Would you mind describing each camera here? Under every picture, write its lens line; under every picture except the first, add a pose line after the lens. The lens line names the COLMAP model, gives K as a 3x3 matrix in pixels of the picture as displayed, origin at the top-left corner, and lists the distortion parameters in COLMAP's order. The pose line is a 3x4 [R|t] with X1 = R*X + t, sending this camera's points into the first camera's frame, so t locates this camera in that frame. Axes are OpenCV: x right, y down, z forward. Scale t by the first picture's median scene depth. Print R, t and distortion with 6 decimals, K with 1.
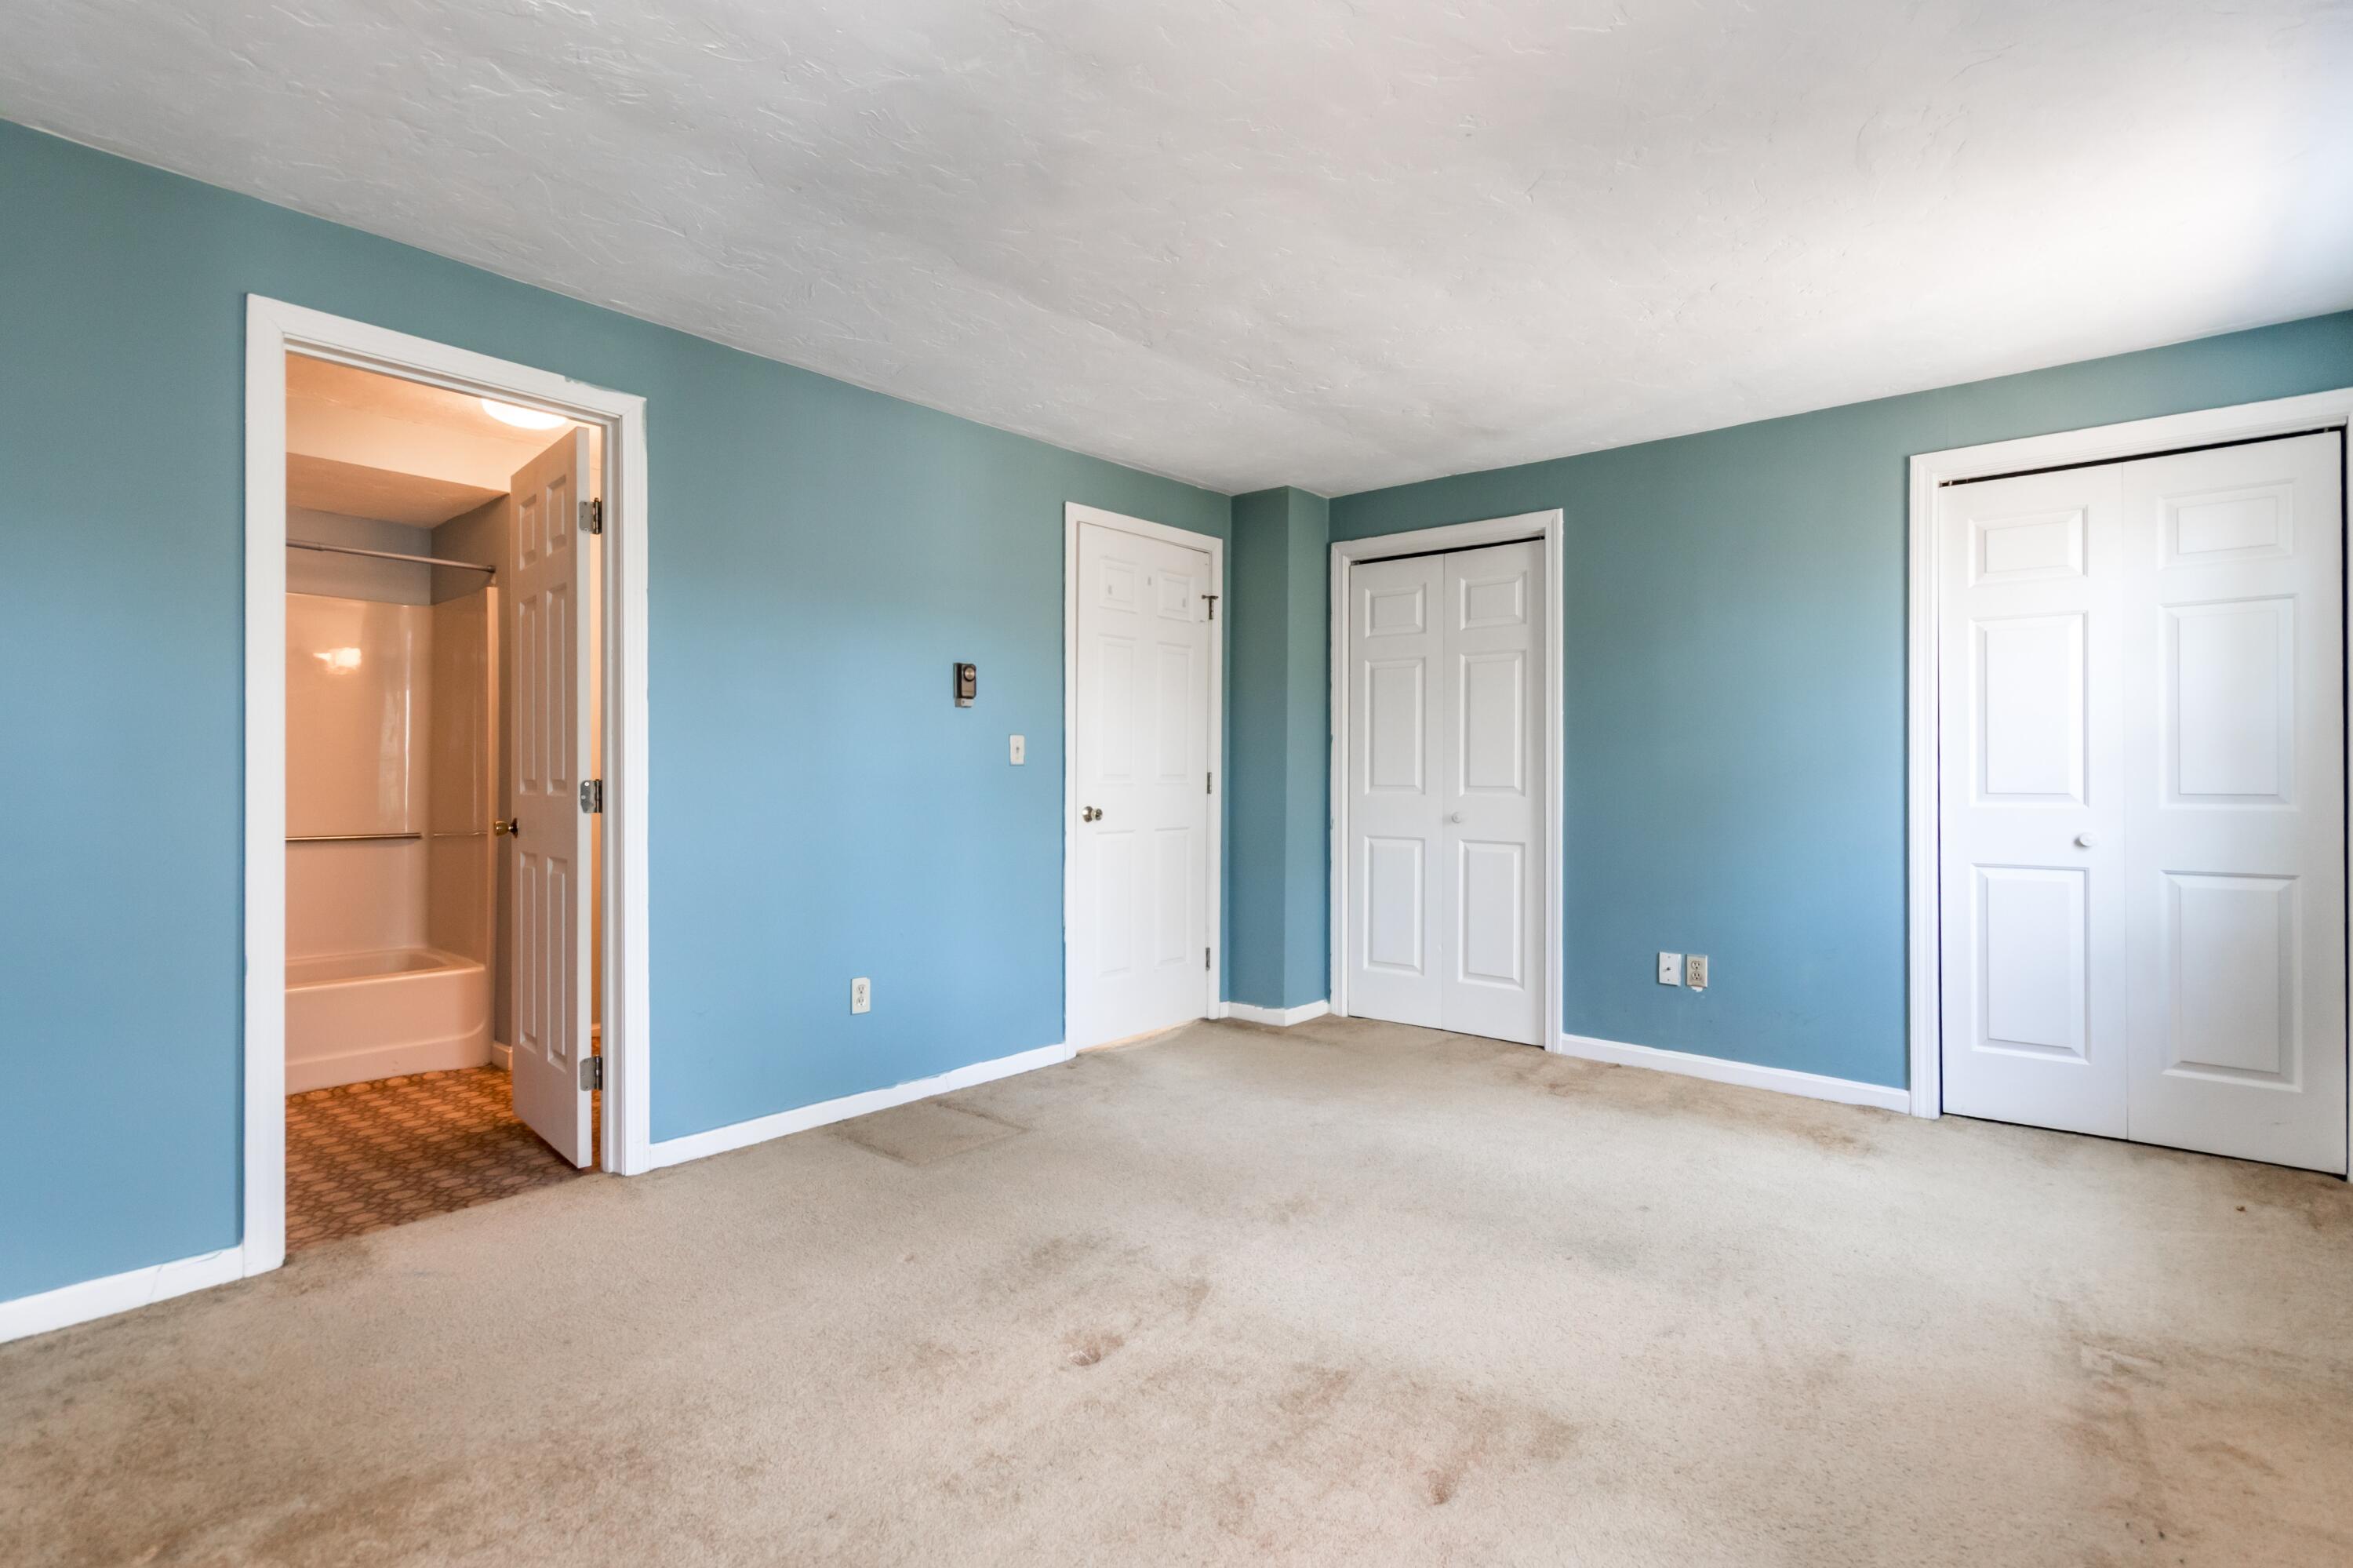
lens RADIAL K [[1121.9, 0, 1176.5], [0, 1121.9, 784.0], [0, 0, 1]] dist [0.004515, 0.000652]
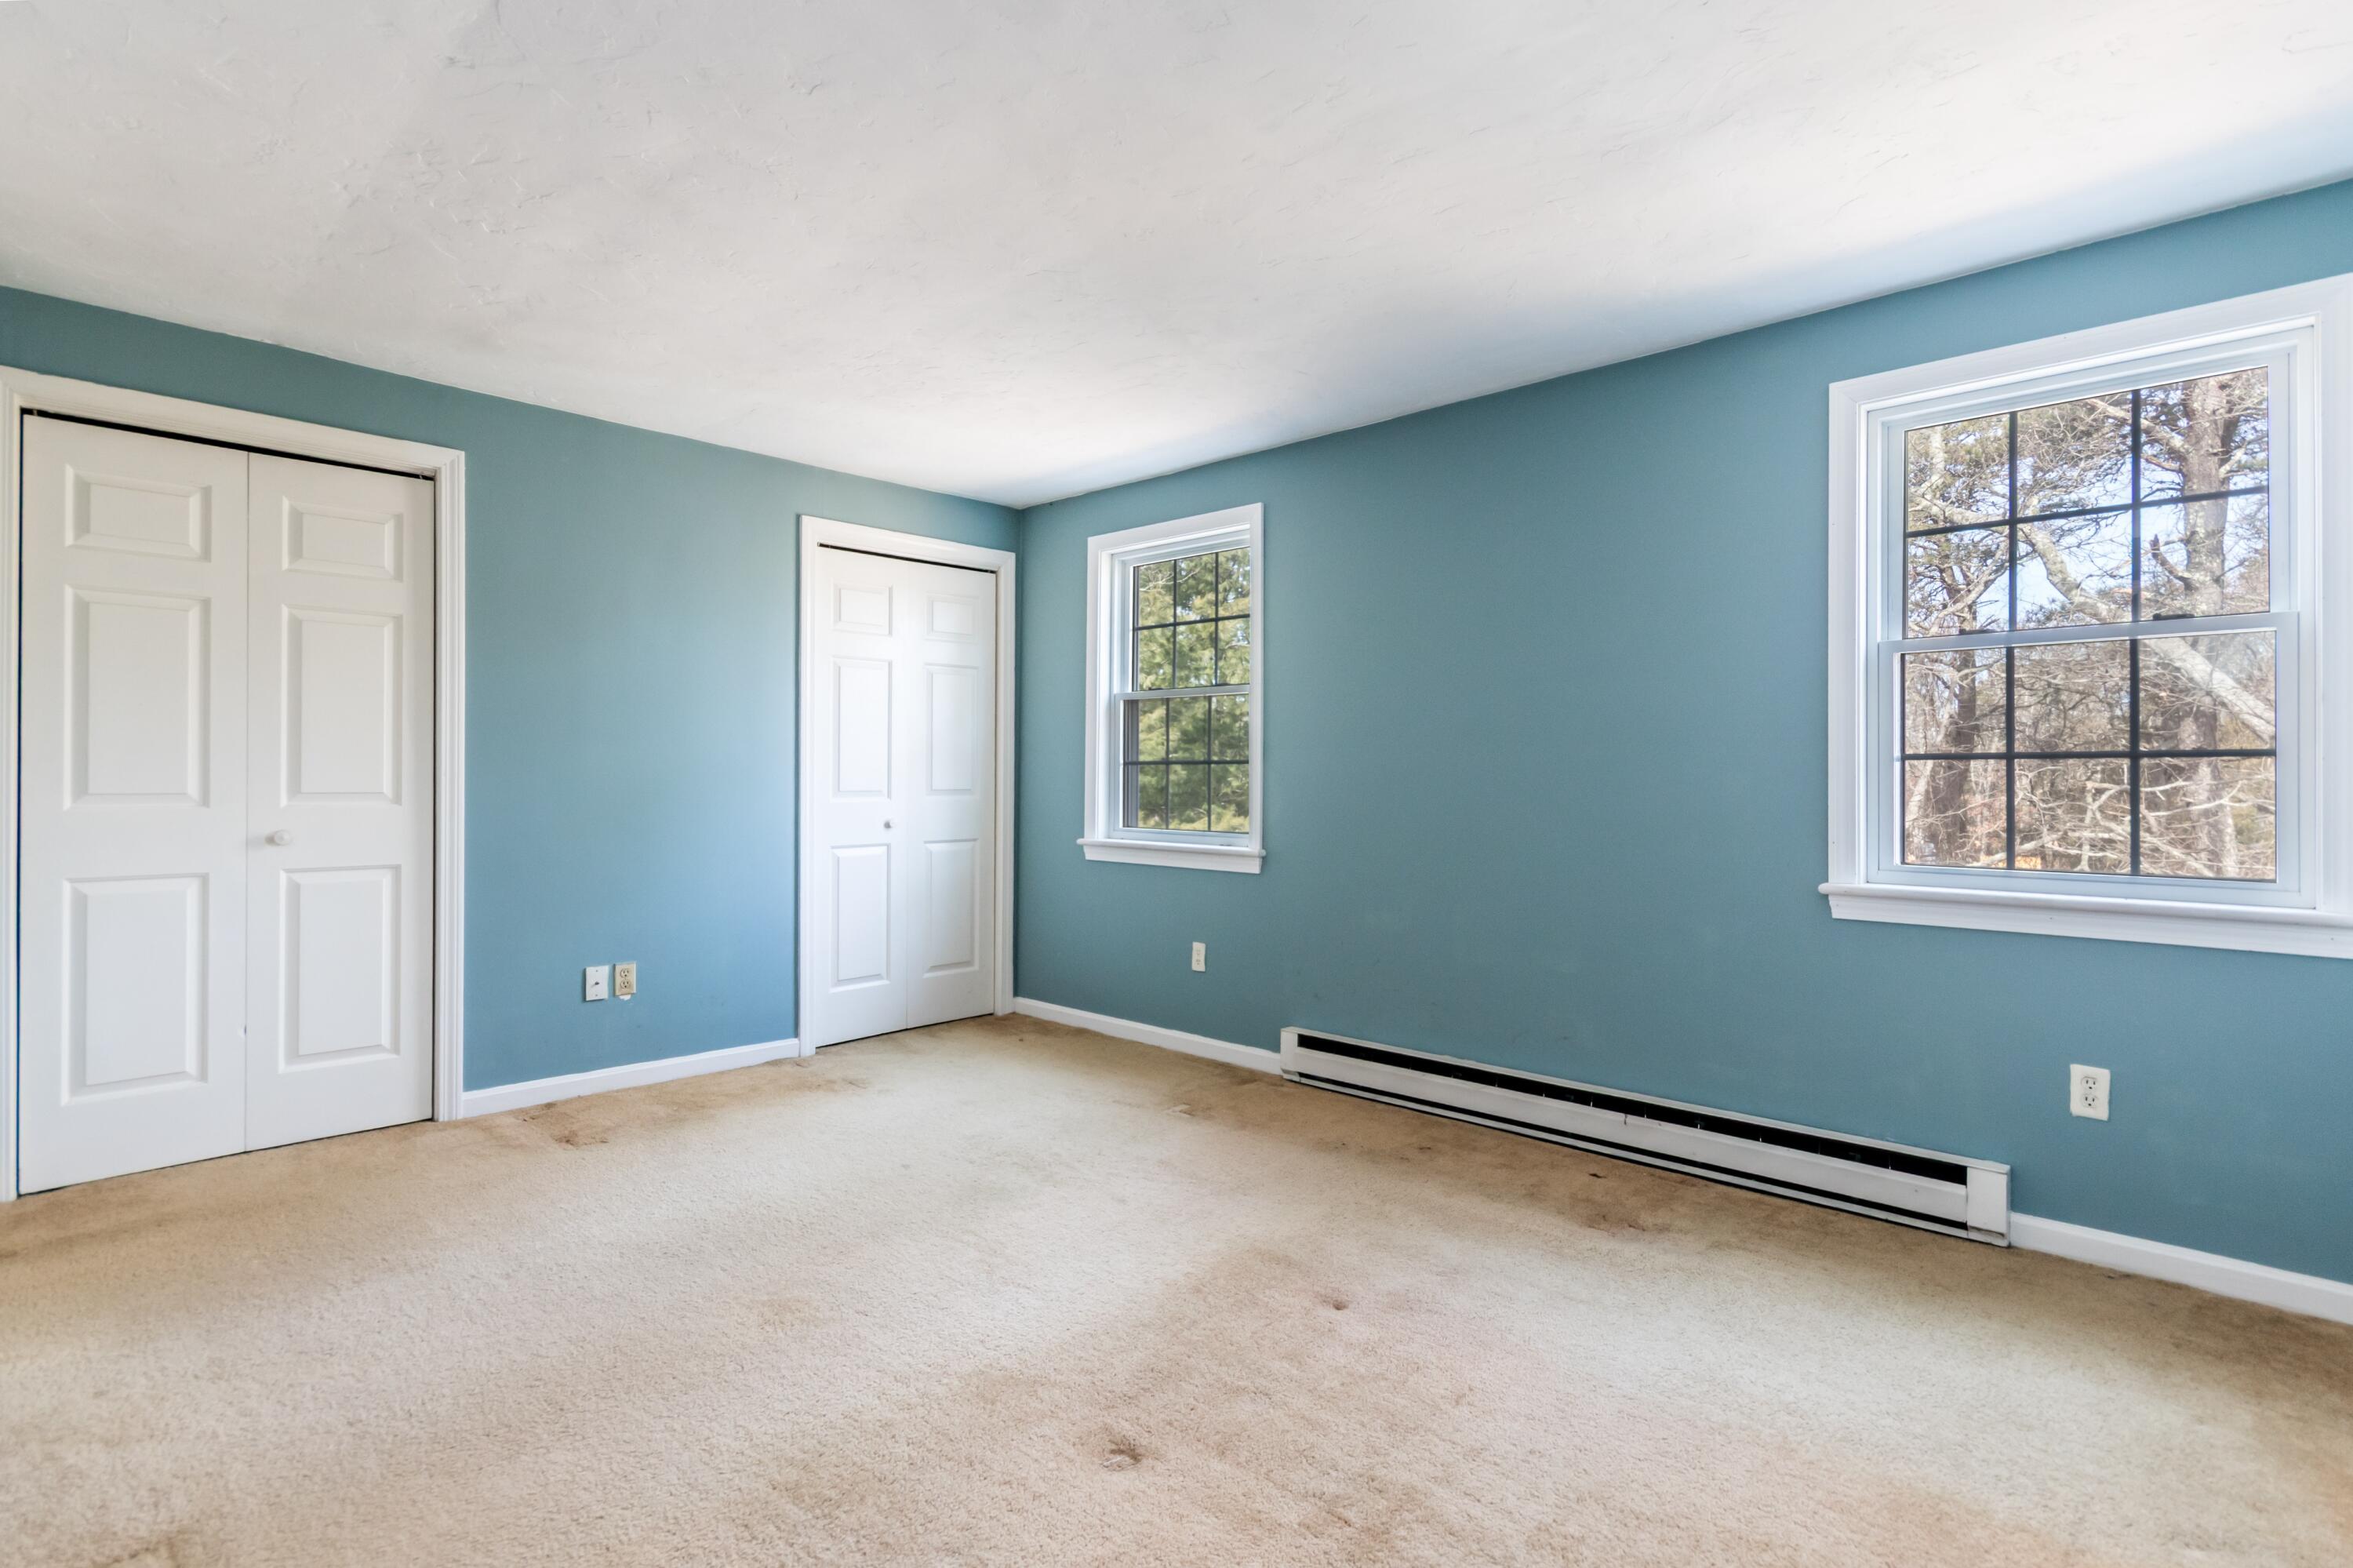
lens RADIAL K [[1121.9, 0, 1176.5], [0, 1121.9, 784.0], [0, 0, 1]] dist [0.004515, 0.000652]
pose [[0.069999, -0.005485, 0.997532, -0.469229], [0.007775, 0.999958, 0.004953, -0.002942], [-0.997517, 0.007410, 0.070039, 0.454539]]
